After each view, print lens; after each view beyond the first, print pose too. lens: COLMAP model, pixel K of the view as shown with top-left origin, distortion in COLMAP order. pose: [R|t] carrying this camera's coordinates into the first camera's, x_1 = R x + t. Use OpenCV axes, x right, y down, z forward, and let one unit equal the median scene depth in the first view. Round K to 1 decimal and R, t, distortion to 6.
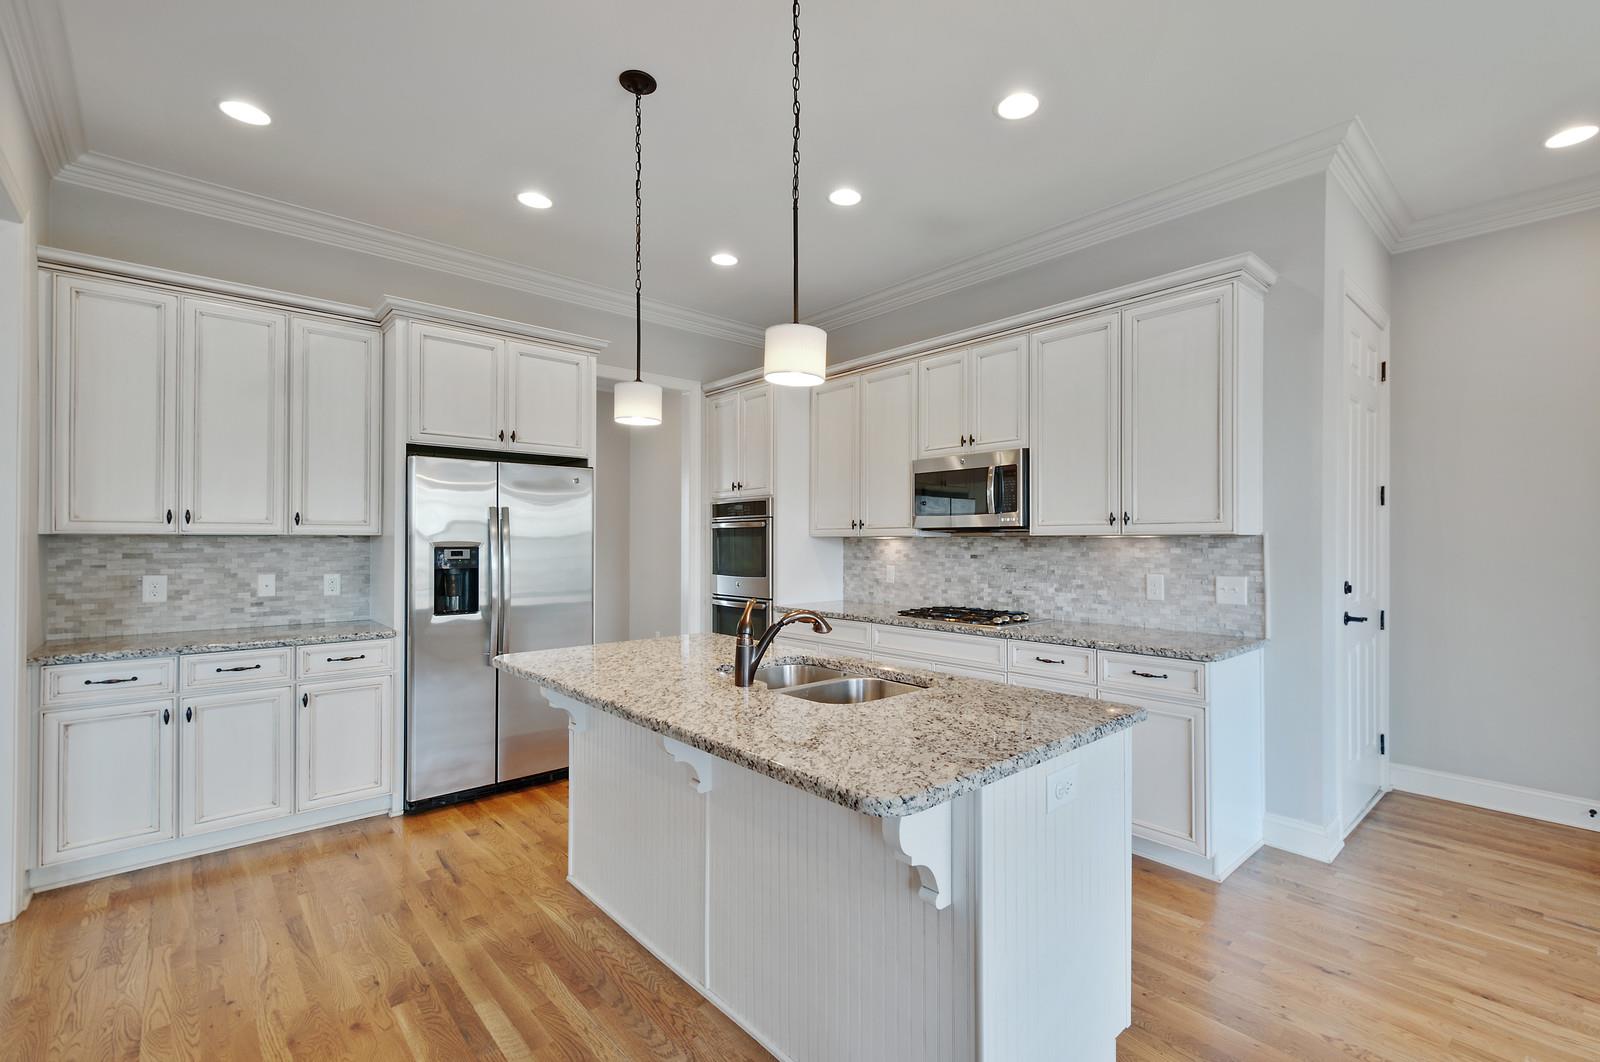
lens RADIAL K [[698.9, 0, 851.0], [0, 698.9, 537.7], [0, 0, 1]] dist [0.003787, -0.000186]
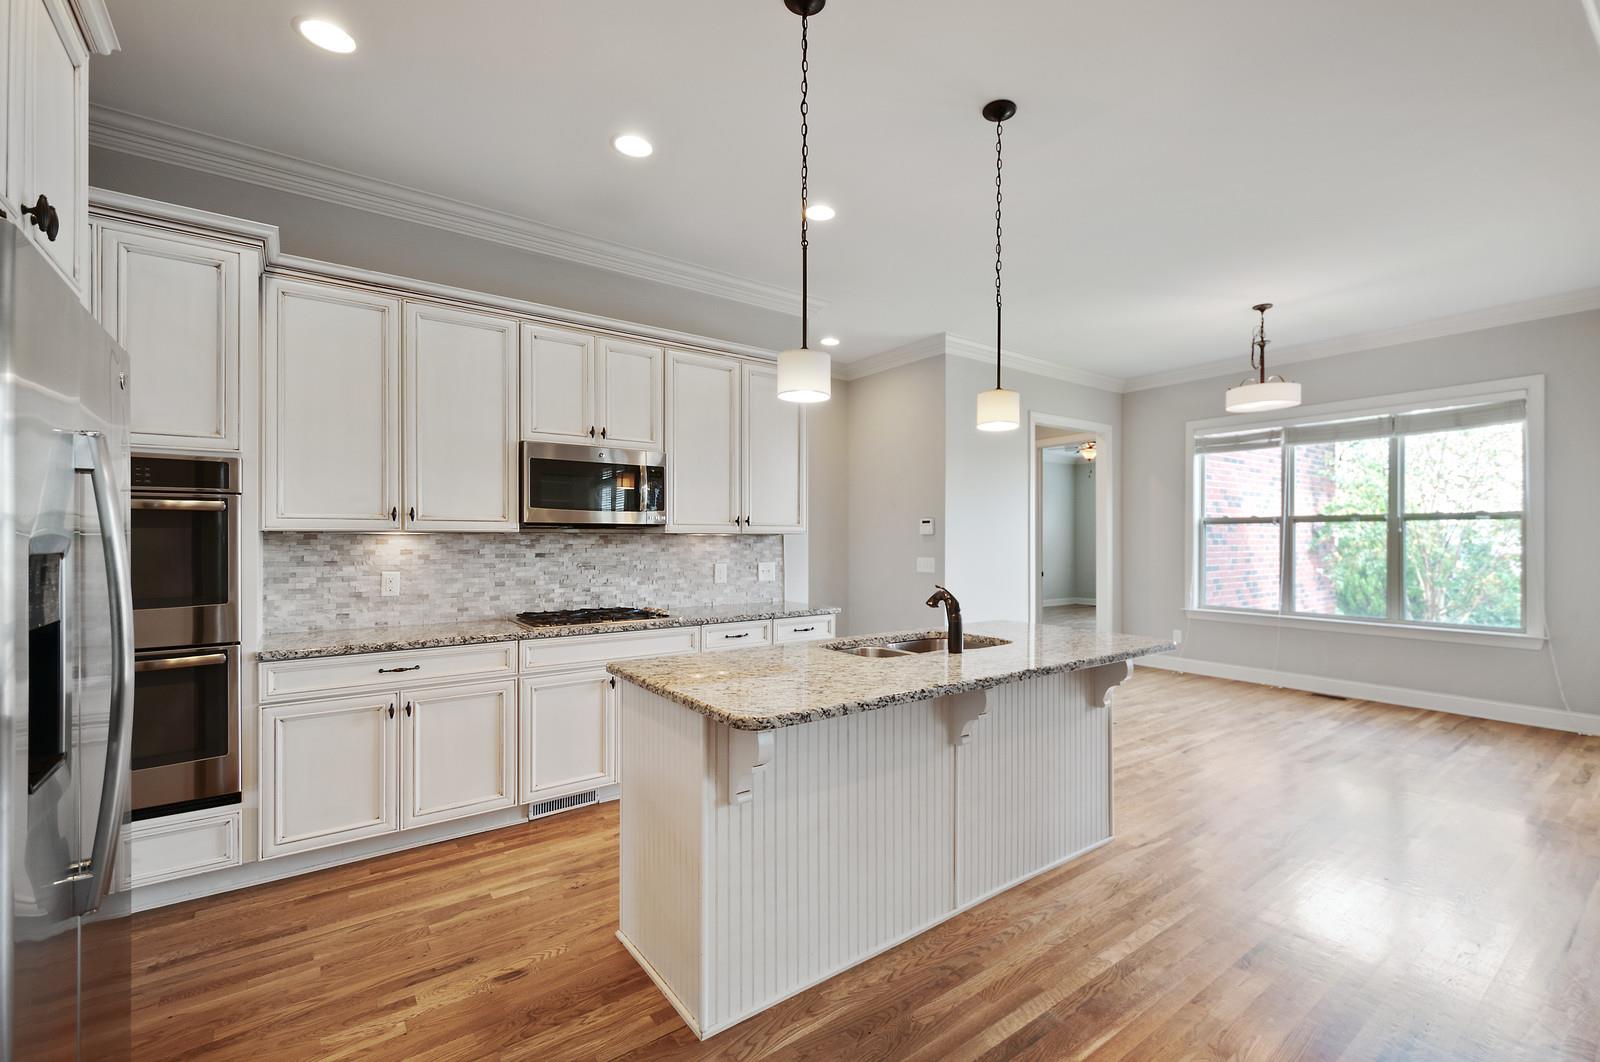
lens RADIAL K [[698.9, 0, 851.0], [0, 698.9, 537.7], [0, 0, 1]] dist [0.003787, -0.000186]
pose [[0.095668, 0.002766, 0.995409, -0.808730], [-0.005360, 0.999983, -0.002264, 0.005188], [-0.995399, -0.005119, 0.095682, 0.606527]]
